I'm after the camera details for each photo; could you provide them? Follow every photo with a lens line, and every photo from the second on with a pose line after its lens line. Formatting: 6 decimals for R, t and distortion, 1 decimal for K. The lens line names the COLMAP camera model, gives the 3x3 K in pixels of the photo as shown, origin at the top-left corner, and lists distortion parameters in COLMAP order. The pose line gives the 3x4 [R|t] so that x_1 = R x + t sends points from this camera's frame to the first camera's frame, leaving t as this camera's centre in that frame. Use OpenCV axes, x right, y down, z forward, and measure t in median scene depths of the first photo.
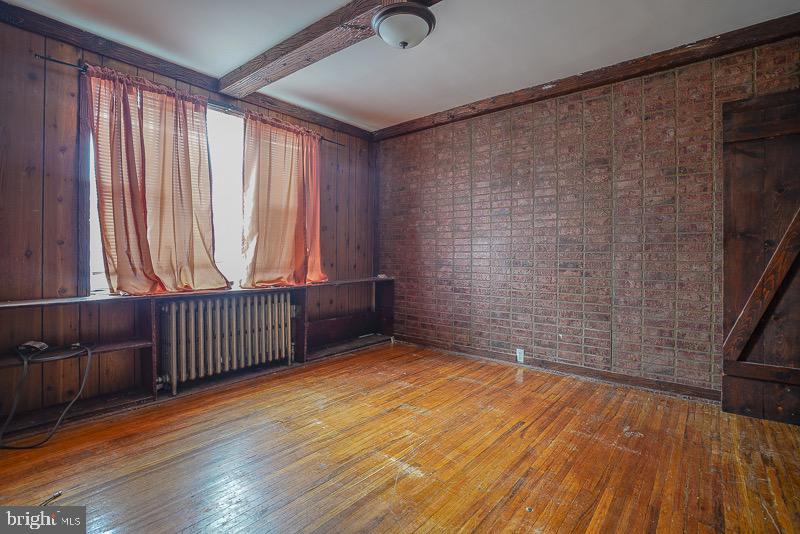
lens RADIAL K [[372.9, 0, 396.2], [0, 372.9, 255.0], [0, 0, 1]] dist [-0.060316, 0.022099]
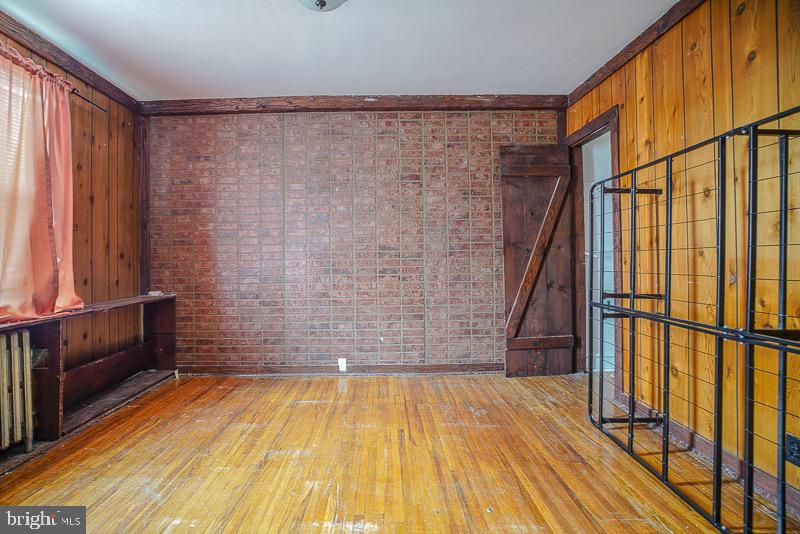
lens RADIAL K [[372.9, 0, 381.6], [0, 372.9, 259.4], [0, 0, 1]] dist [-0.060316, 0.022099]
pose [[0.764530, -0.010360, 0.644505, -0.243294], [0.017417, 0.999838, -0.004588, -0.001995], [-0.644353, 0.014733, 0.764587, 0.190950]]
